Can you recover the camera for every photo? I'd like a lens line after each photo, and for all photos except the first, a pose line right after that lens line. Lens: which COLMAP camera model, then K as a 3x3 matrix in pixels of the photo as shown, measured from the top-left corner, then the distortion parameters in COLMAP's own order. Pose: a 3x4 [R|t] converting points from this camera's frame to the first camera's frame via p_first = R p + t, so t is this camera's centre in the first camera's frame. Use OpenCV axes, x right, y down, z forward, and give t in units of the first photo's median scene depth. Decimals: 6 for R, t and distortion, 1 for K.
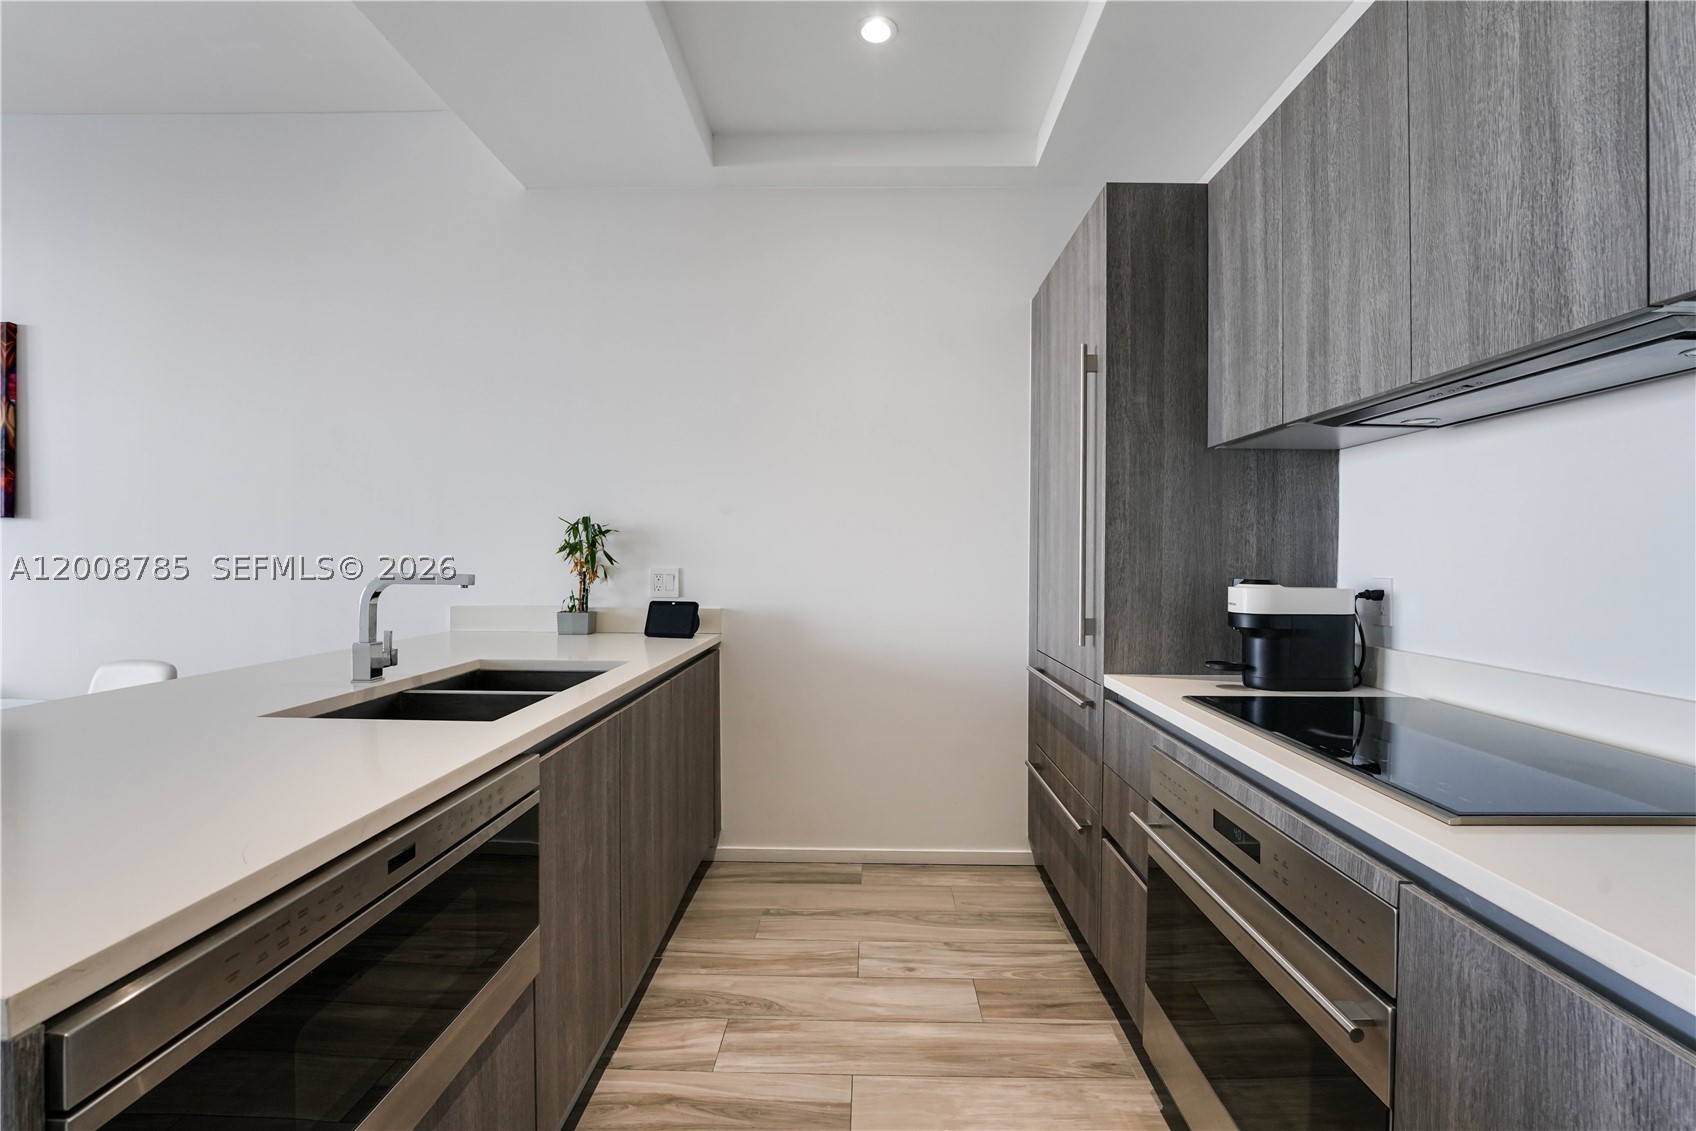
lens RADIAL K [[733.6, 0, 848.0], [0, 733.6, 565.5], [0, 0, 1]] dist [-0.025022, 0.001066]
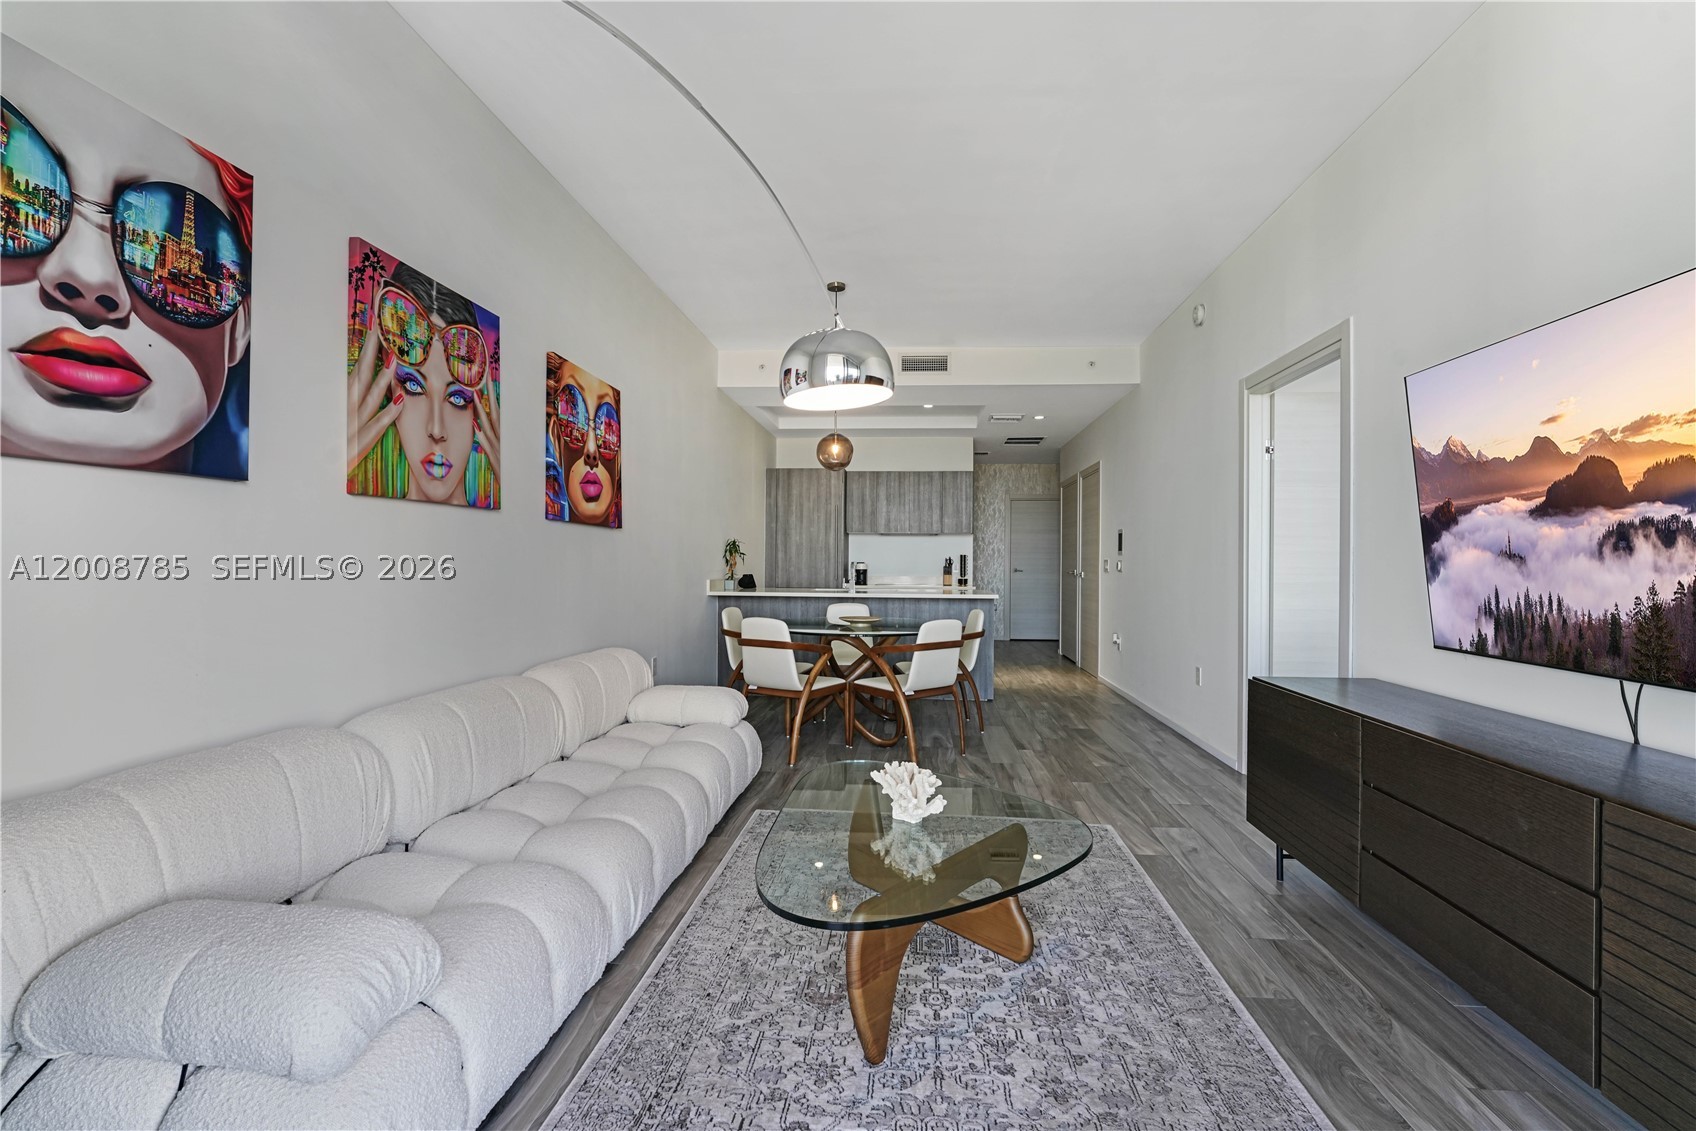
lens RADIAL K [[757.9, 0, 876.3], [0, 757.9, 567.8], [0, 0, 1]] dist [-0.030450, 0.006338]
pose [[0.032013, -0.011720, 0.999419, -3.987100], [0.004079, 0.999924, 0.011595, -0.002744], [-0.999479, 0.003705, 0.032058, 0.673102]]
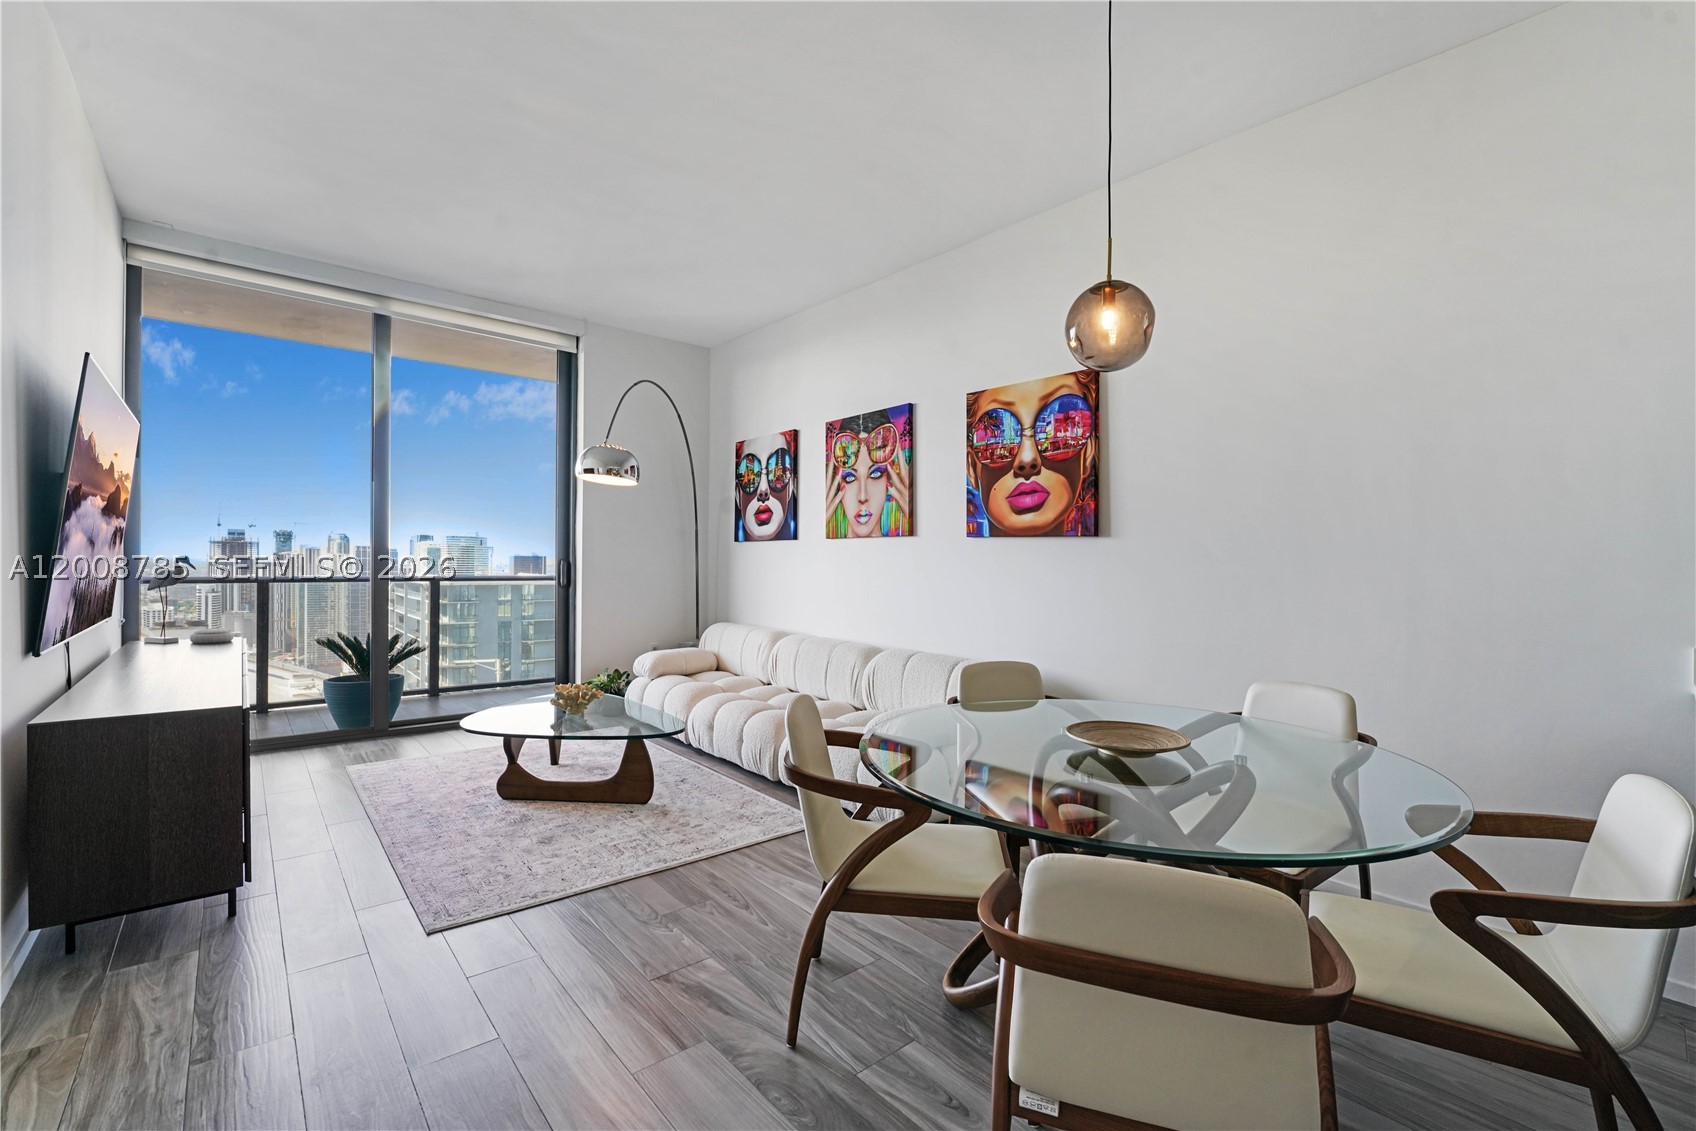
lens RADIAL K [[728.8, 0, 855.7], [0, 728.8, 574.9], [0, 0, 1]] dist [-0.024614, 0.000073]
pose [[0.669606, 0.019619, -0.742457, -0.857239], [-0.022534, 0.999728, 0.006094, -0.001205], [0.742374, 0.012650, 0.669866, -0.091241]]
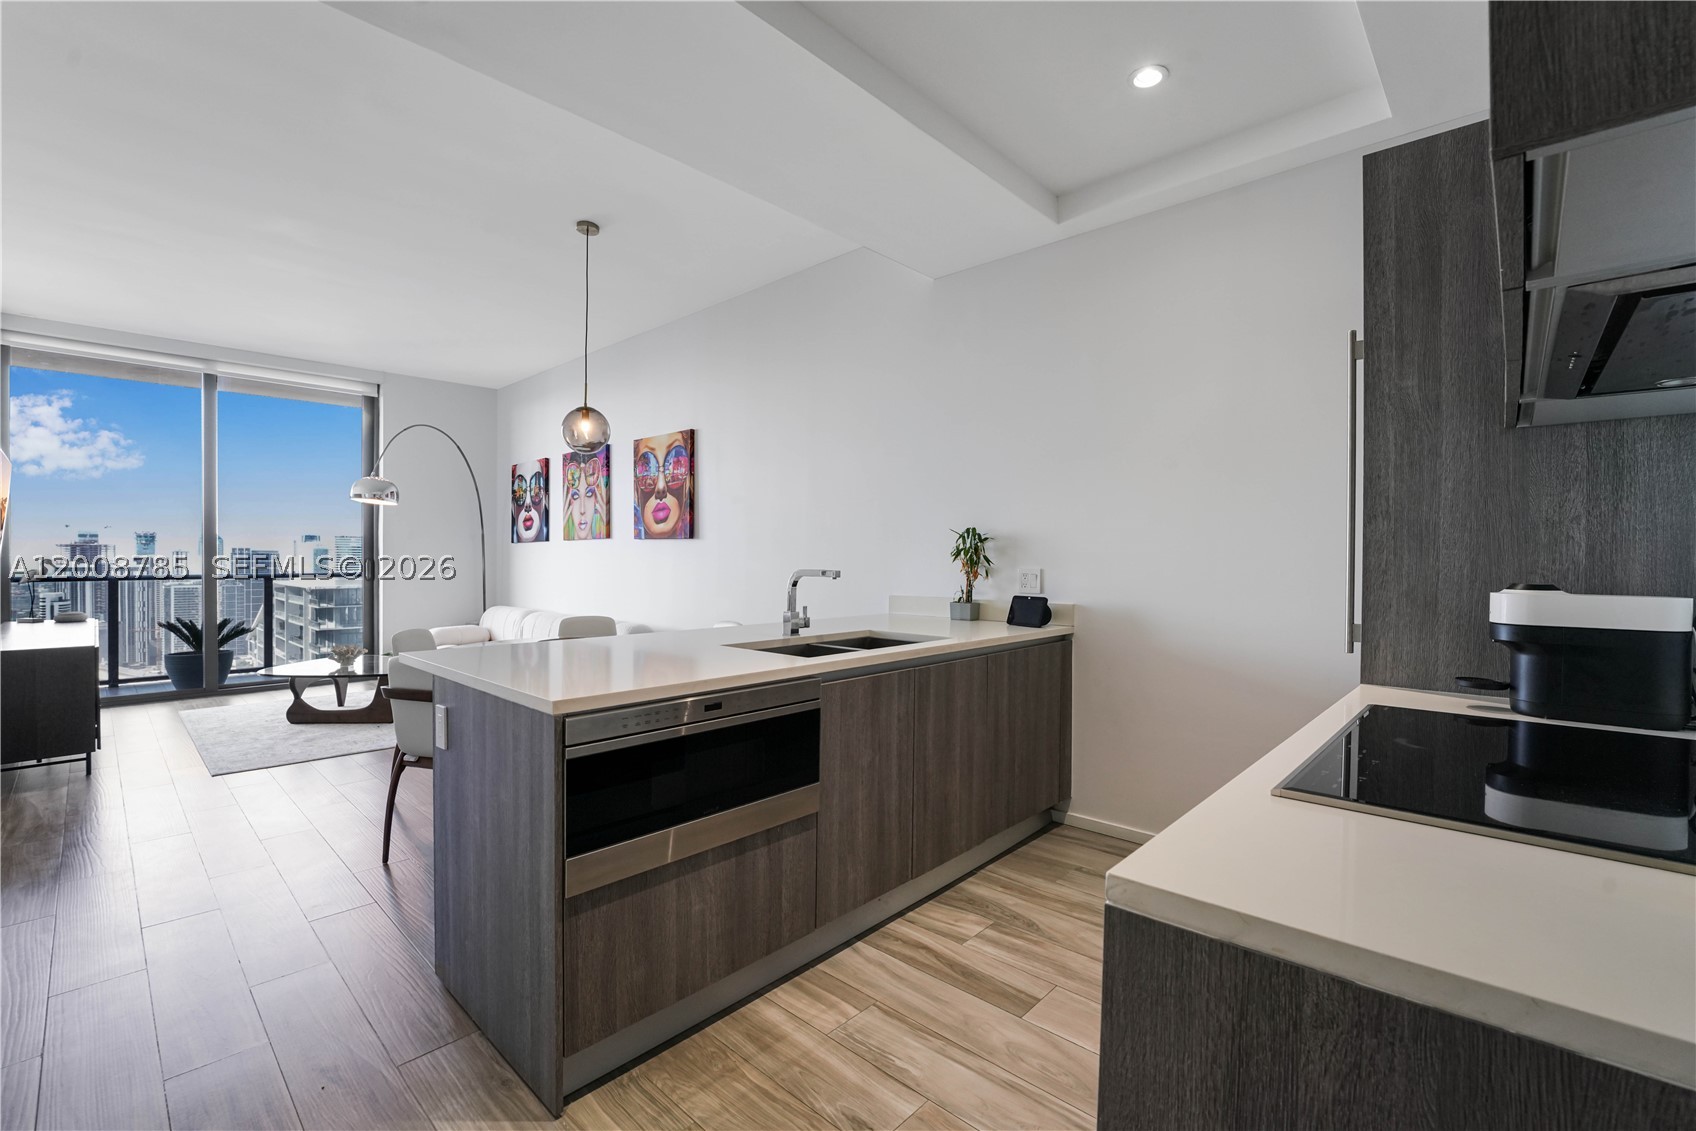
lens RADIAL K [[733.6, 0, 848.0], [0, 733.6, 565.5], [0, 0, 1]] dist [-0.025022, 0.001066]
pose [[0.742474, 0.004647, -0.669859, 0.484962], [-0.008839, 0.999957, -0.002860, 0.006380], [0.669817, 0.008045, 0.742483, -0.123111]]
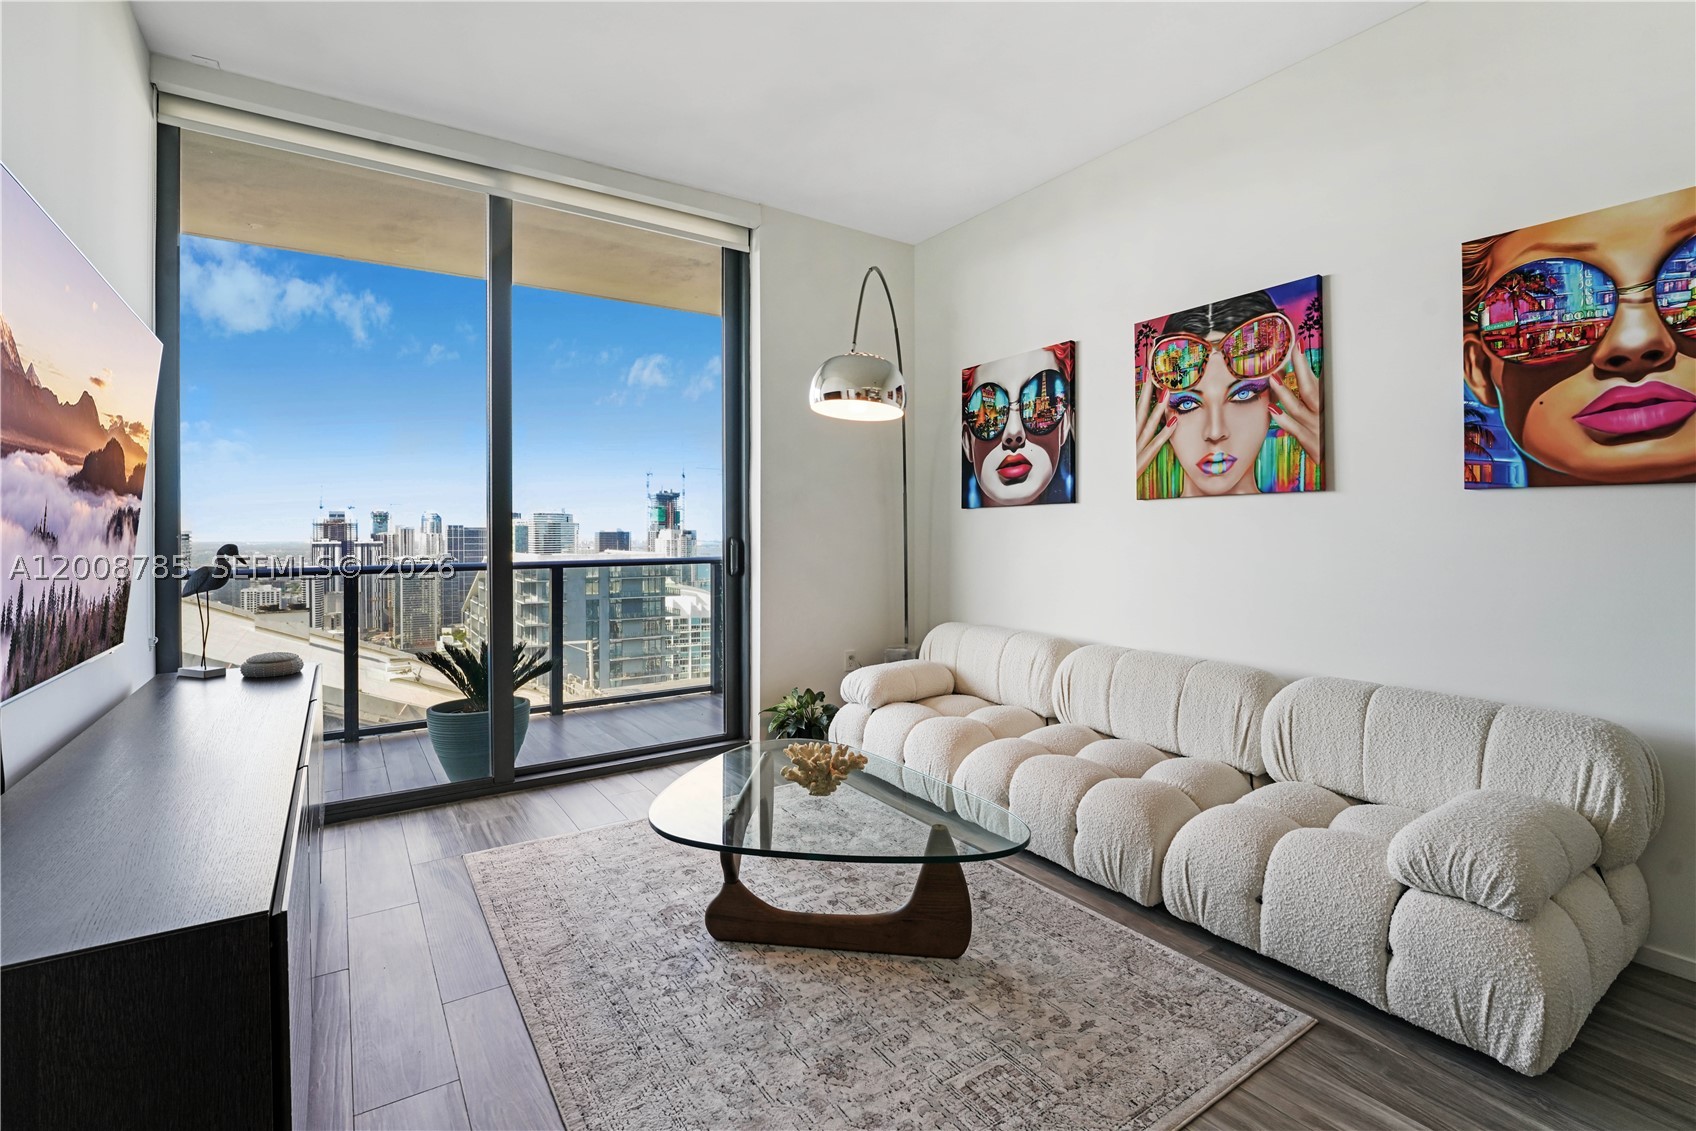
lens RADIAL K [[781.9, 0, 862.6], [0, 781.9, 546.0], [0, 0, 1]] dist [-0.024738, 0.000372]
pose [[0.579290, 0.009102, -0.815071, -1.720294], [-0.007922, 0.999953, 0.005536, -0.008298], [0.815083, 0.003250, 0.579335, -0.023882]]
